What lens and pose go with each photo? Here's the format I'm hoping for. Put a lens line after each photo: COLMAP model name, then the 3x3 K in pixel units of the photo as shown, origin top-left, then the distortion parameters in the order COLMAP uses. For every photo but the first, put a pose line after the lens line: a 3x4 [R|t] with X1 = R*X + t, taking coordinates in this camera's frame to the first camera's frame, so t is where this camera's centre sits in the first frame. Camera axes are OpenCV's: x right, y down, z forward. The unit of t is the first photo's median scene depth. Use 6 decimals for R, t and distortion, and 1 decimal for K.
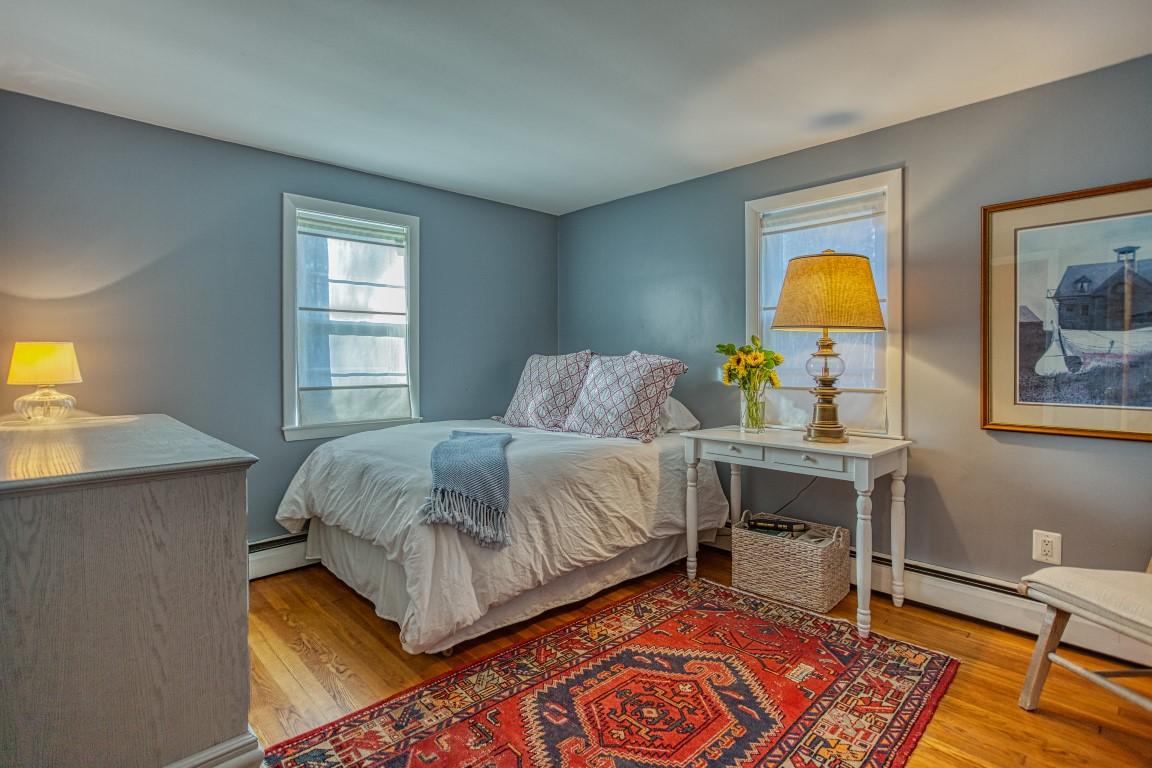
lens RADIAL K [[562.8, 0, 580.0], [0, 562.8, 367.8], [0, 0, 1]] dist [-0.029750, 0.029134]
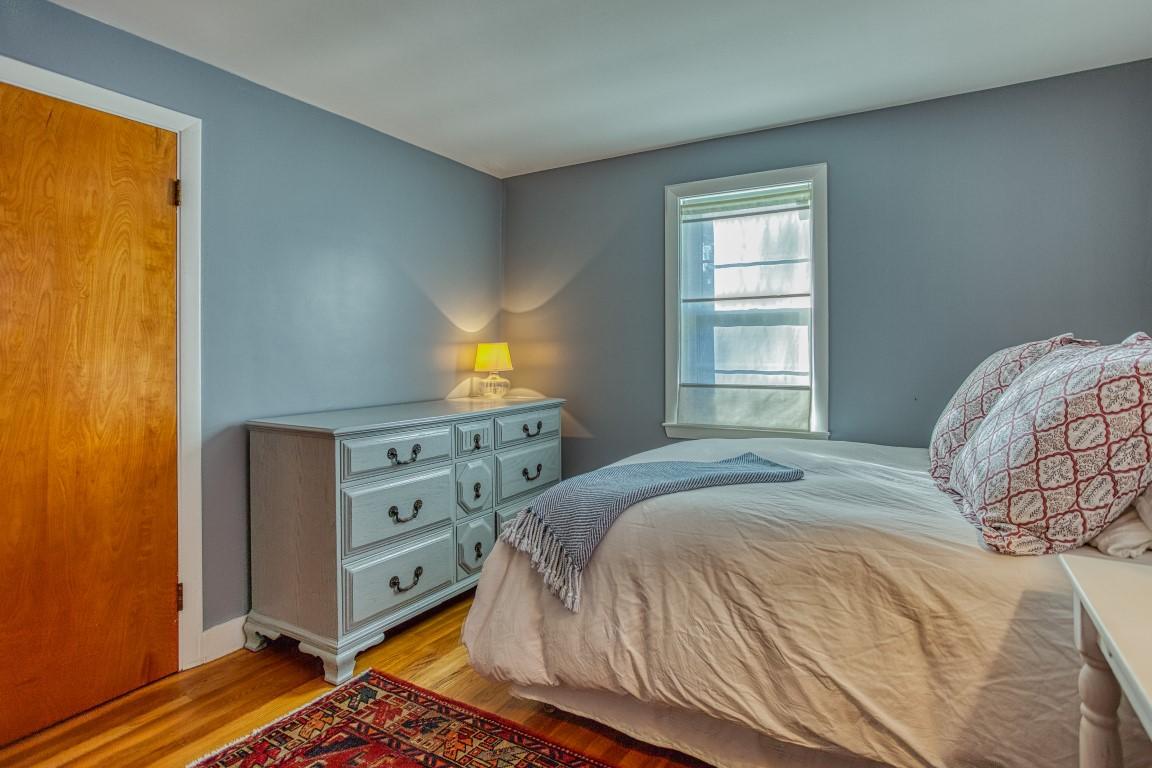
lens RADIAL K [[578.8, 0, 555.8], [0, 578.8, 358.2], [0, 0, 1]] dist [-0.020569, 0.001661]
pose [[0.292367, 0.006883, -0.956281, 0.401420], [-0.012167, 0.999920, 0.003477, -0.008965], [0.956229, 0.010619, 0.292427, 0.522880]]
